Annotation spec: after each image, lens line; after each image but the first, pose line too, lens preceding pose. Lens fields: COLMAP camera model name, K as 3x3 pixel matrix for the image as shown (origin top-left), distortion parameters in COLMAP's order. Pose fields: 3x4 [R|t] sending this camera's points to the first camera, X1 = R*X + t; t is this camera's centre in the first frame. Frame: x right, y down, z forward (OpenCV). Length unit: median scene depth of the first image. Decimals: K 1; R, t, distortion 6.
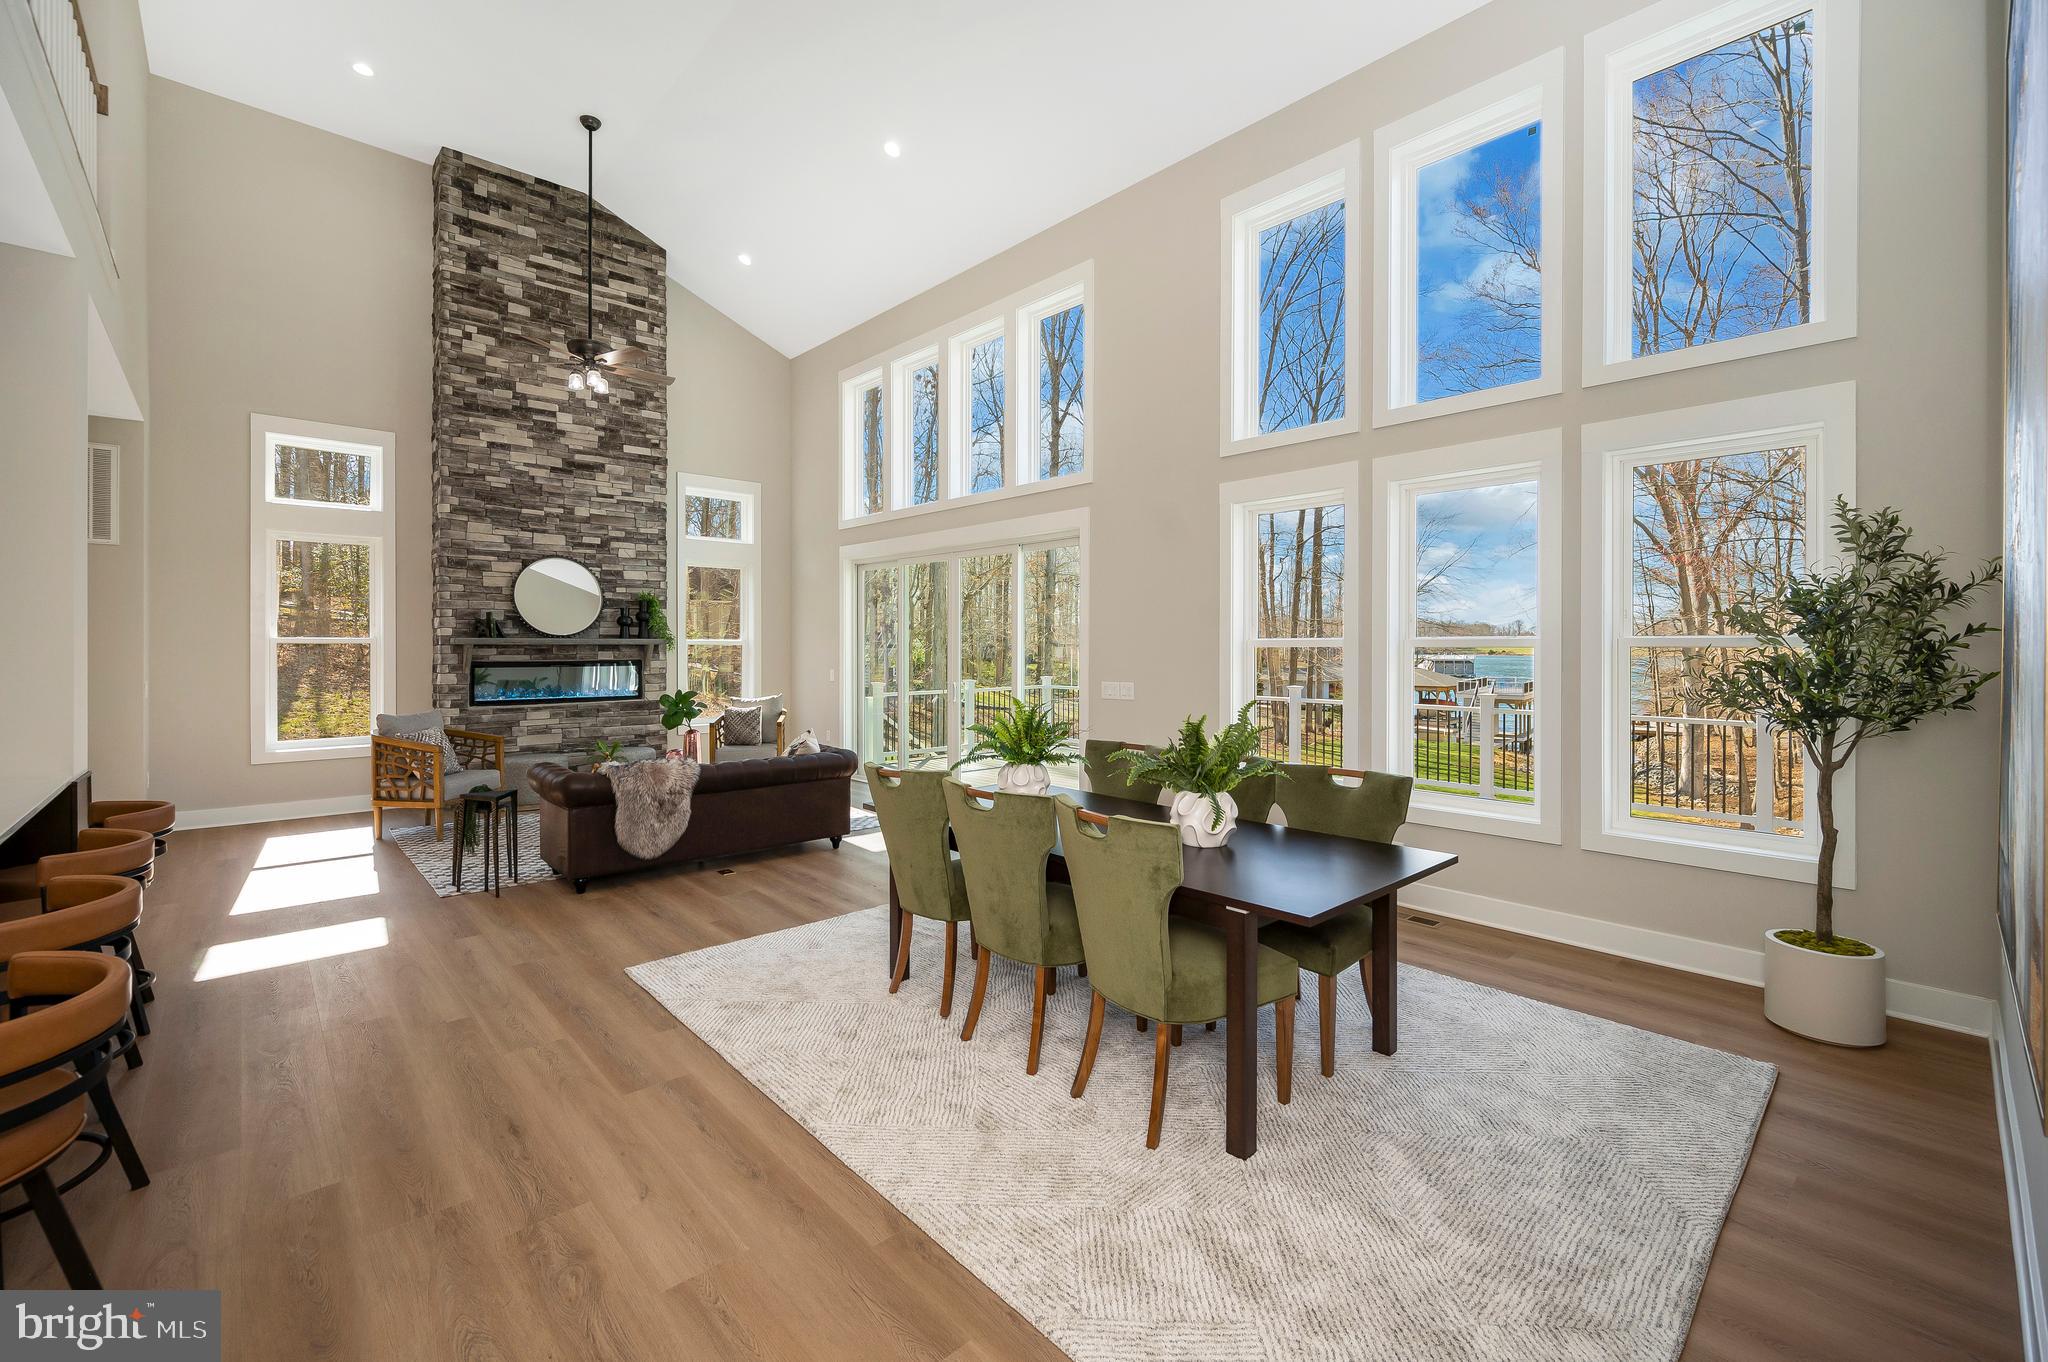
lens RADIAL K [[836.4, 0, 1019.1], [0, 836.4, 656.3], [0, 0, 1]] dist [-0.004219, 0.000444]
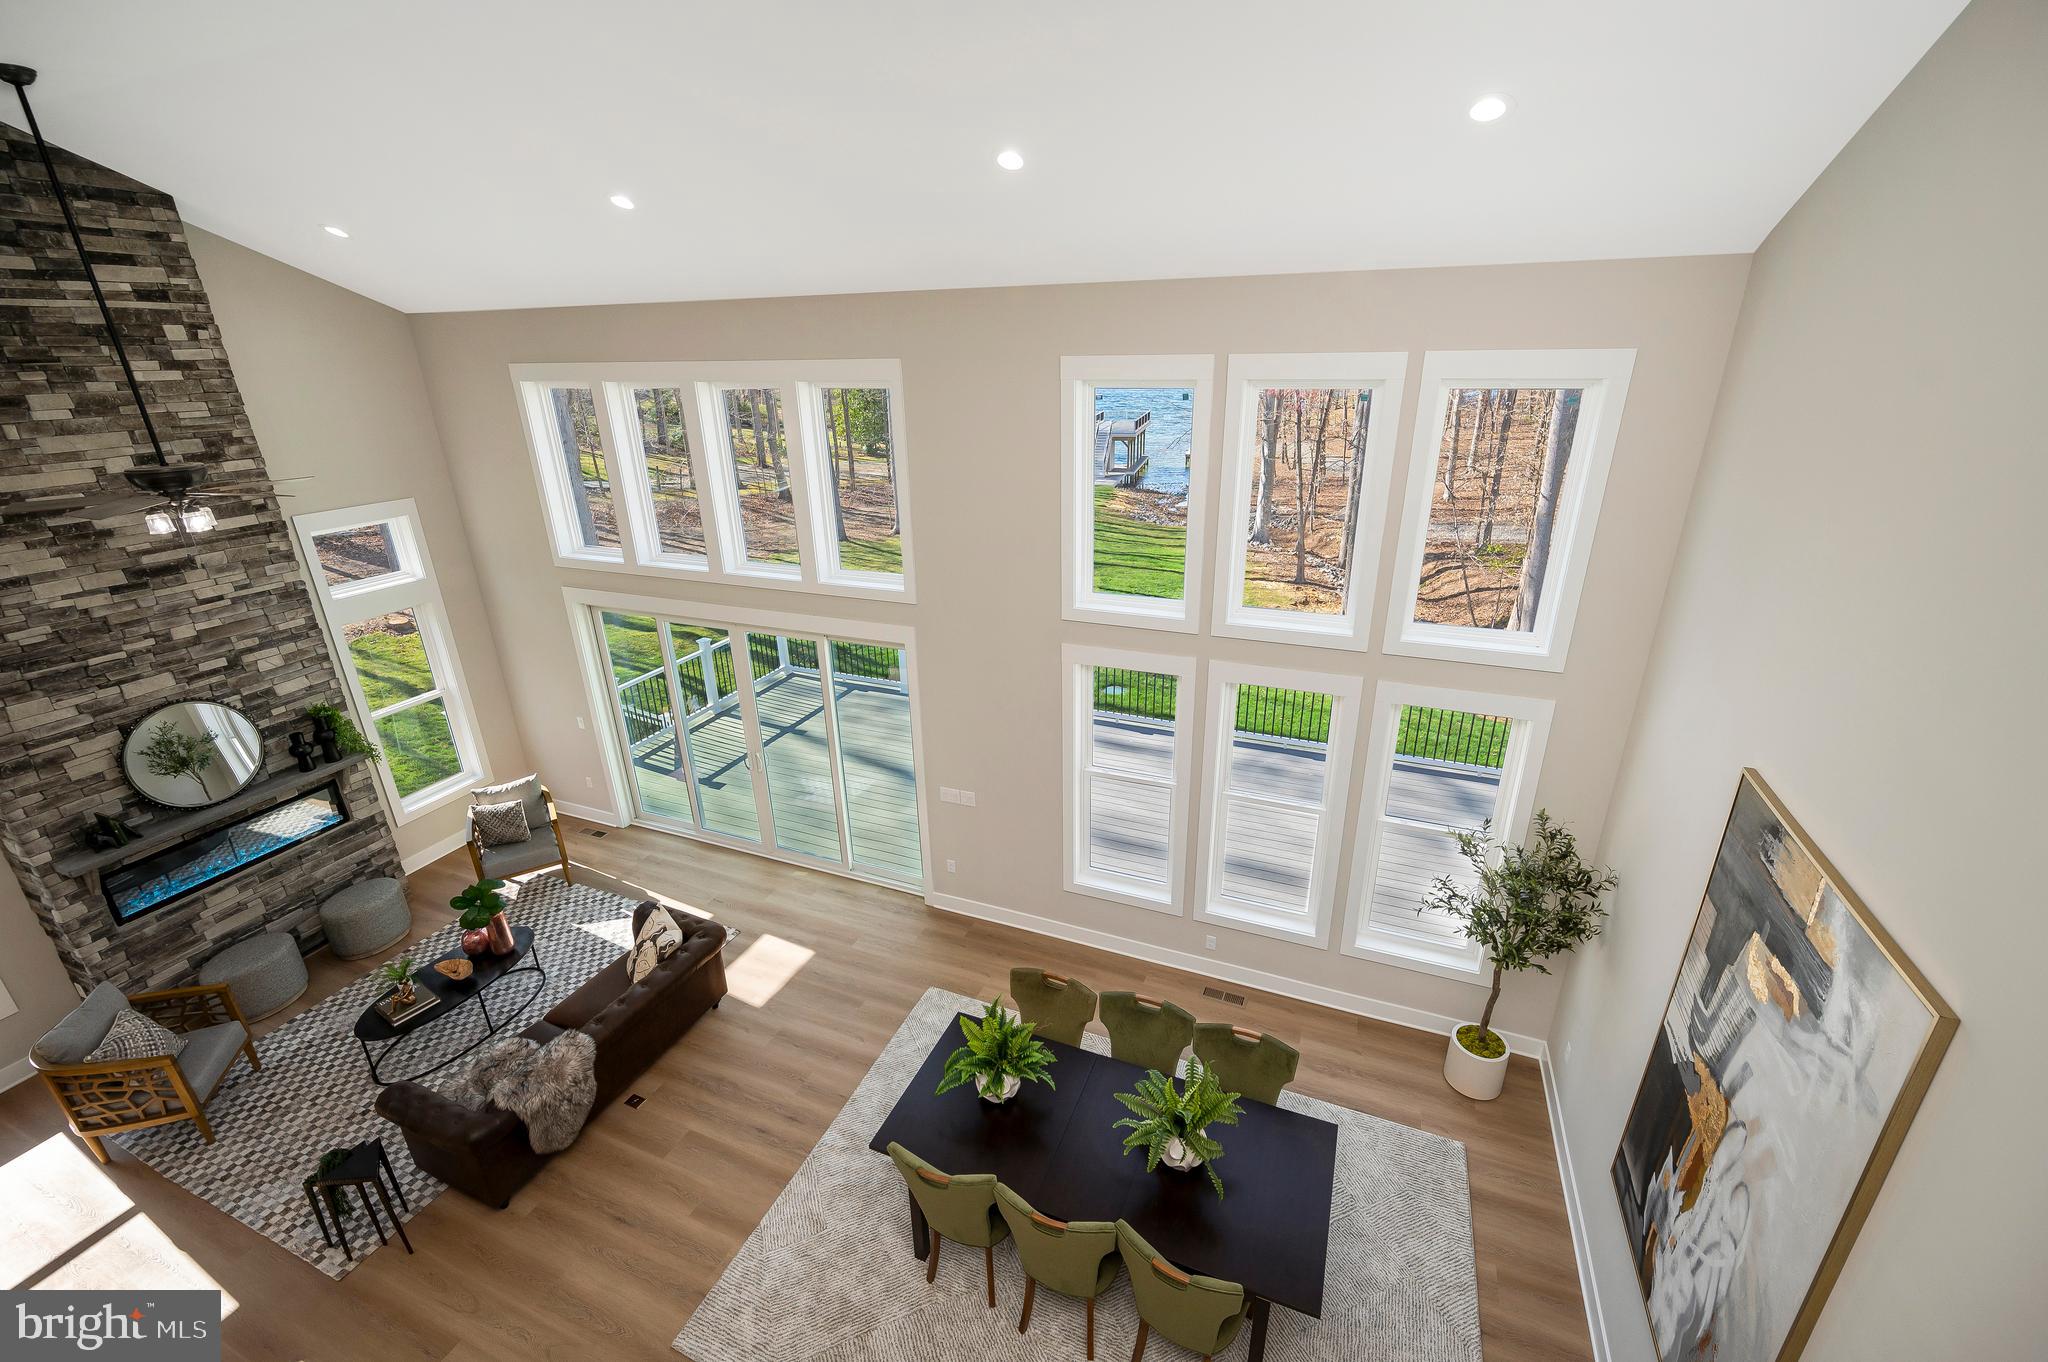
lens RADIAL K [[836.4, 0, 1032.8], [0, 836.4, 681.7], [0, 0, 1]] dist [-0.004219, 0.000444]
pose [[0.902140, -0.174674, 0.394503, -0.160563], [0.024040, 0.933309, 0.358268, -0.394264], [-0.430773, -0.313724, 0.846175, 0.063216]]
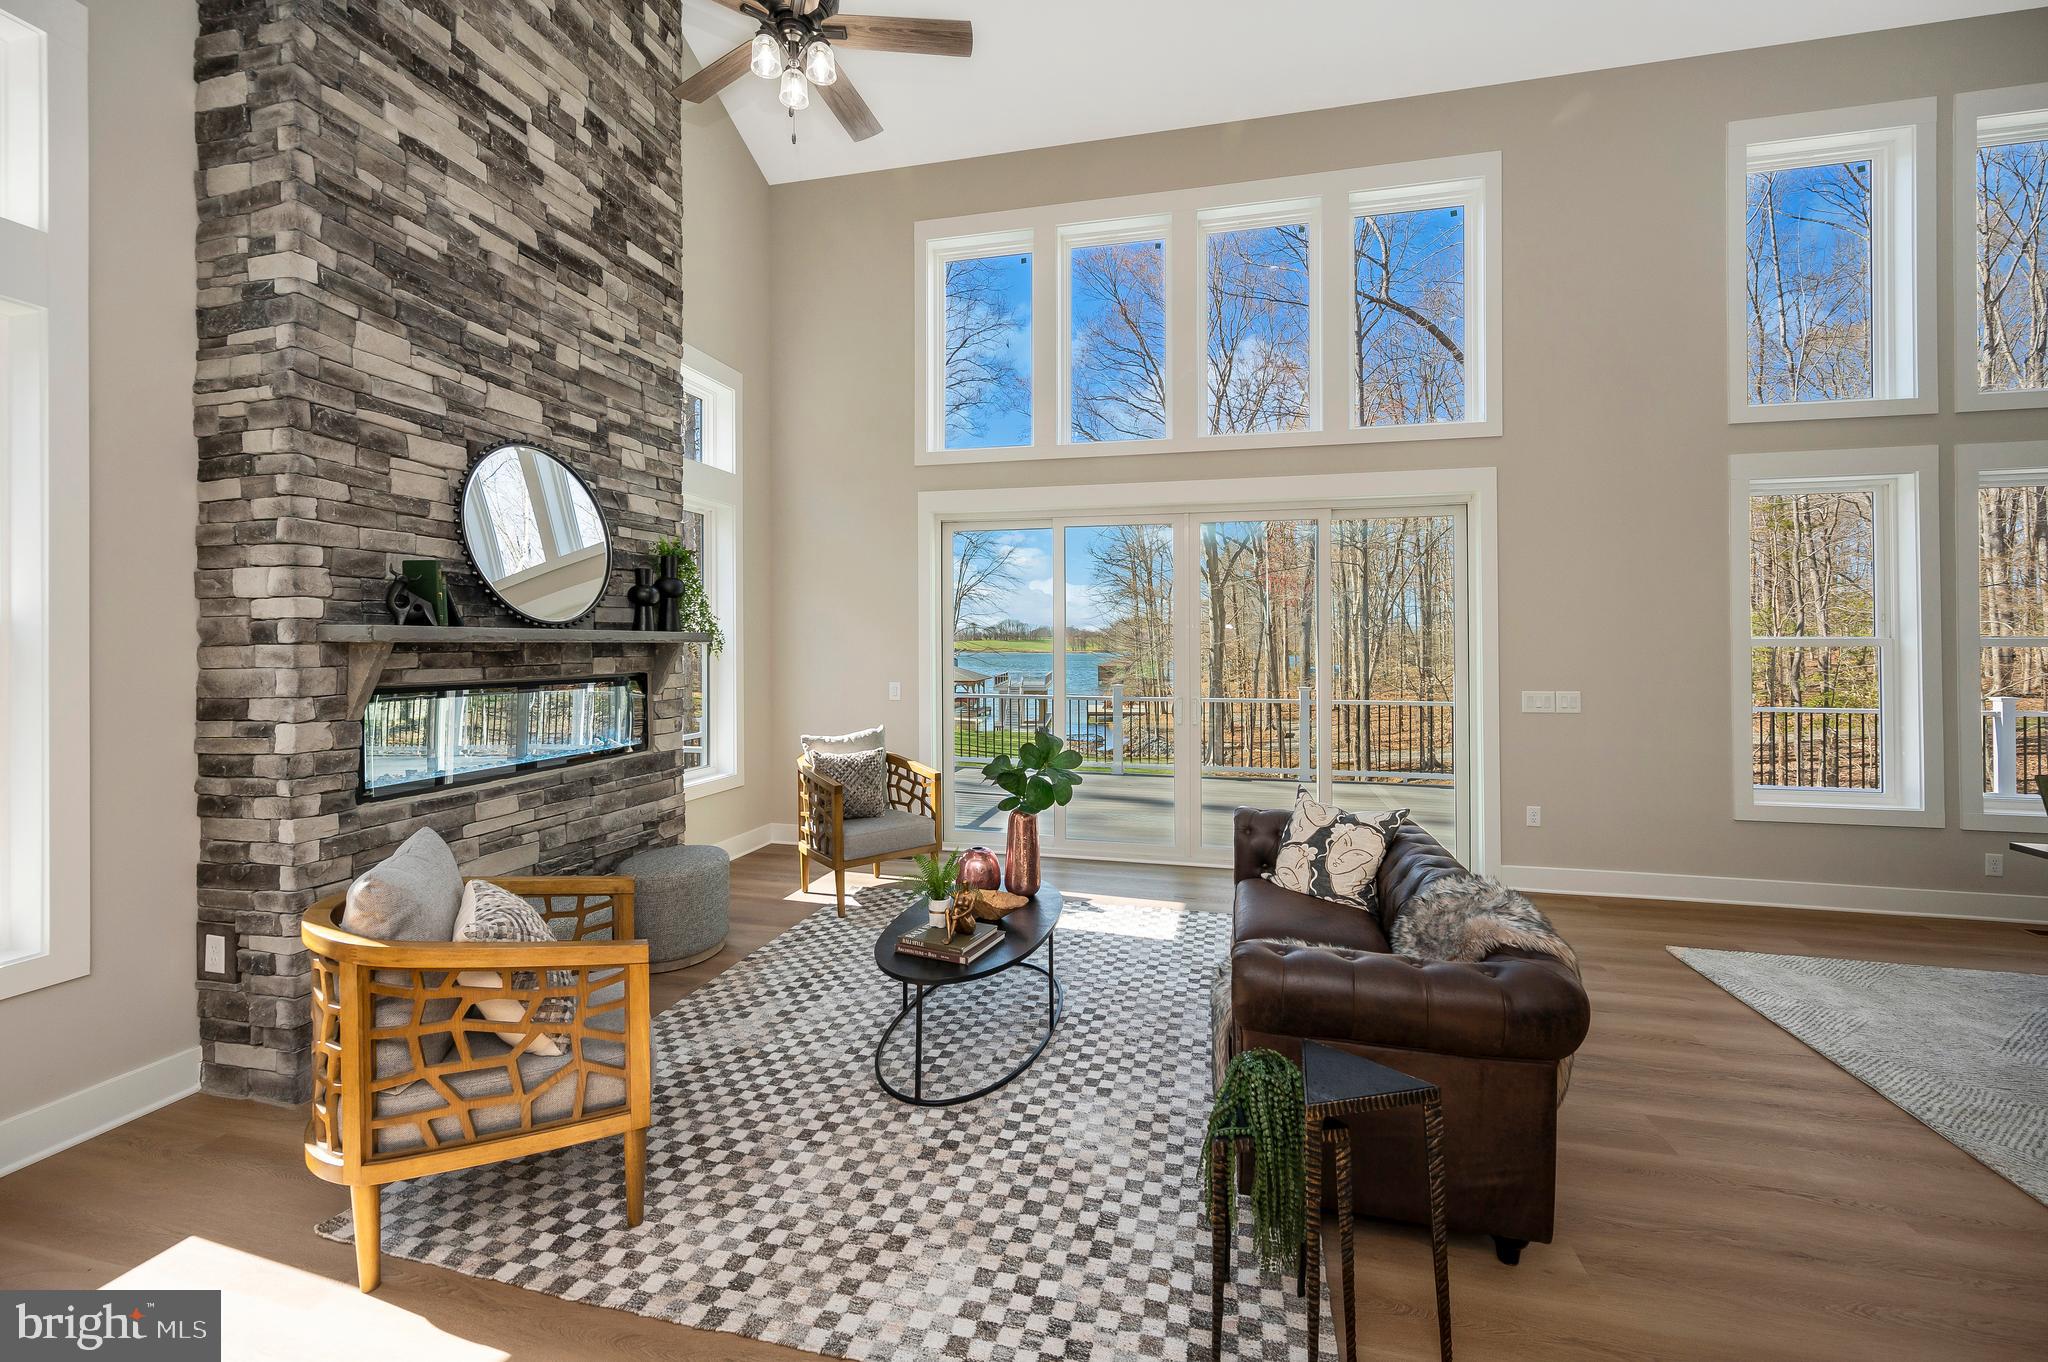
lens RADIAL K [[836.4, 0, 1024.5], [0, 836.4, 645.1], [0, 0, 1]] dist [-0.004219, 0.000444]
pose [[0.825611, 0.000007, 0.564240, -0.607308], [0.006685, 0.999930, -0.009795, -0.007164], [-0.564200, 0.011859, 0.825553, 0.501971]]
